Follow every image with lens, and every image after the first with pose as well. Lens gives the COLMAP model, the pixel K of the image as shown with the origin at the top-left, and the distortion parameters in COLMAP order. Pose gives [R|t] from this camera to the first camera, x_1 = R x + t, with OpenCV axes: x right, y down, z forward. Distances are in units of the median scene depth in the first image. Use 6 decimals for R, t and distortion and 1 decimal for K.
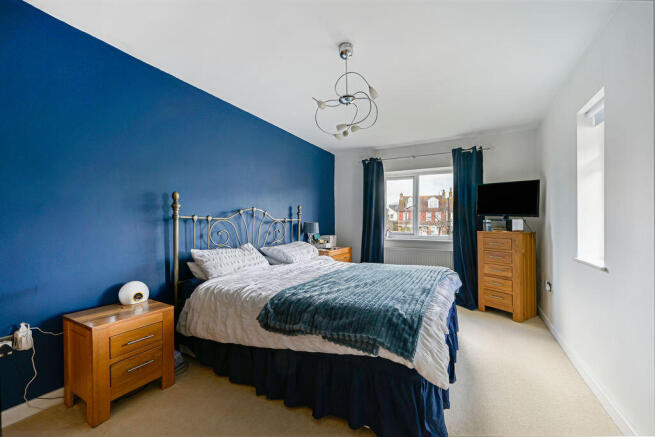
lens RADIAL K [[269.9, 0, 325.8], [0, 269.9, 219.8], [0, 0, 1]] dist [0.001821, 0.000166]
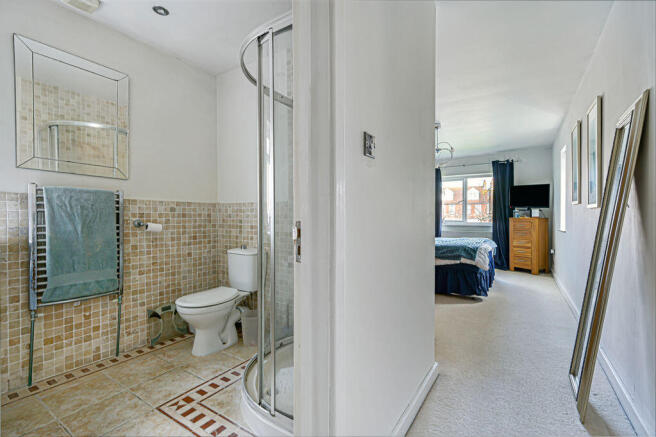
lens RADIAL K [[299.9, 0, 329.4], [0, 299.9, 217.9], [0, 0, 1]] dist [-0.005391, -0.000064]
pose [[0.997849, -0.005066, -0.065351, -0.321716], [0.005852, 0.999913, 0.011835, 0.017772], [0.065286, -0.012192, 0.997792, -0.715082]]
